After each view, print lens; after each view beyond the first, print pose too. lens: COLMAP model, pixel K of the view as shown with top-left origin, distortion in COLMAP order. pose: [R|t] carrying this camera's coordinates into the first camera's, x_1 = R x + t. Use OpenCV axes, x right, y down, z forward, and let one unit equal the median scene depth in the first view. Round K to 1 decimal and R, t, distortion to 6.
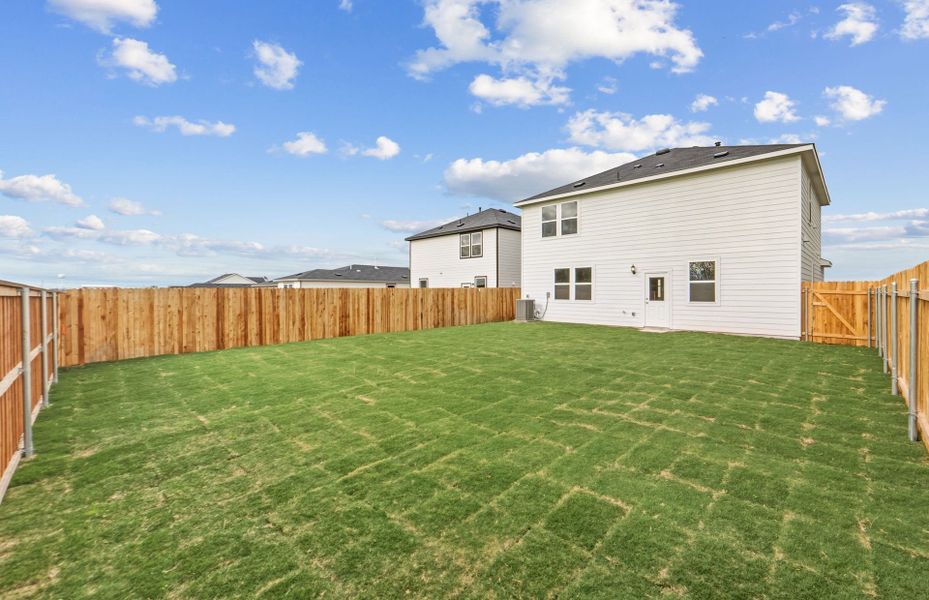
lens RADIAL K [[388.8, 0, 465.7], [0, 388.8, 291.6], [0, 0, 1]] dist [-0.013402, 0.000178]
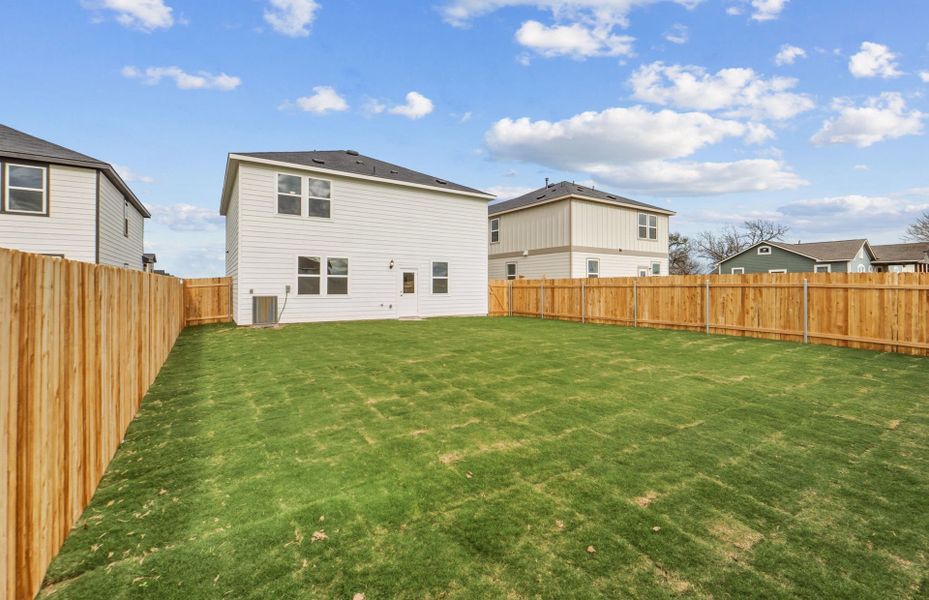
lens RADIAL K [[388.8, 0, 465.7], [0, 388.8, 291.6], [0, 0, 1]] dist [-0.013402, 0.000178]
pose [[0.197023, -0.011911, 0.980326, -0.505696], [-0.001681, 0.999921, 0.012487, 0.003671], [-0.980397, -0.004108, 0.196988, 0.522317]]
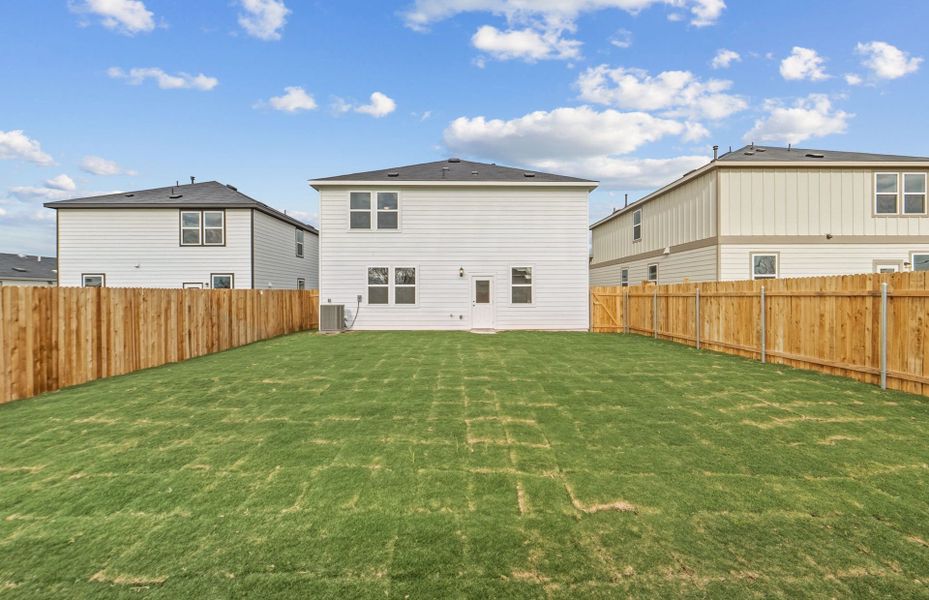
lens RADIAL K [[391.0, 0, 464.5], [0, 391.0, 300.0], [0, 0, 1]] dist [-0.012040, -0.000012]
pose [[0.688591, -0.011621, 0.725057, -0.255515], [0.002310, 0.999902, 0.013833, 0.000697], [-0.725146, -0.007851, 0.688550, 0.268923]]
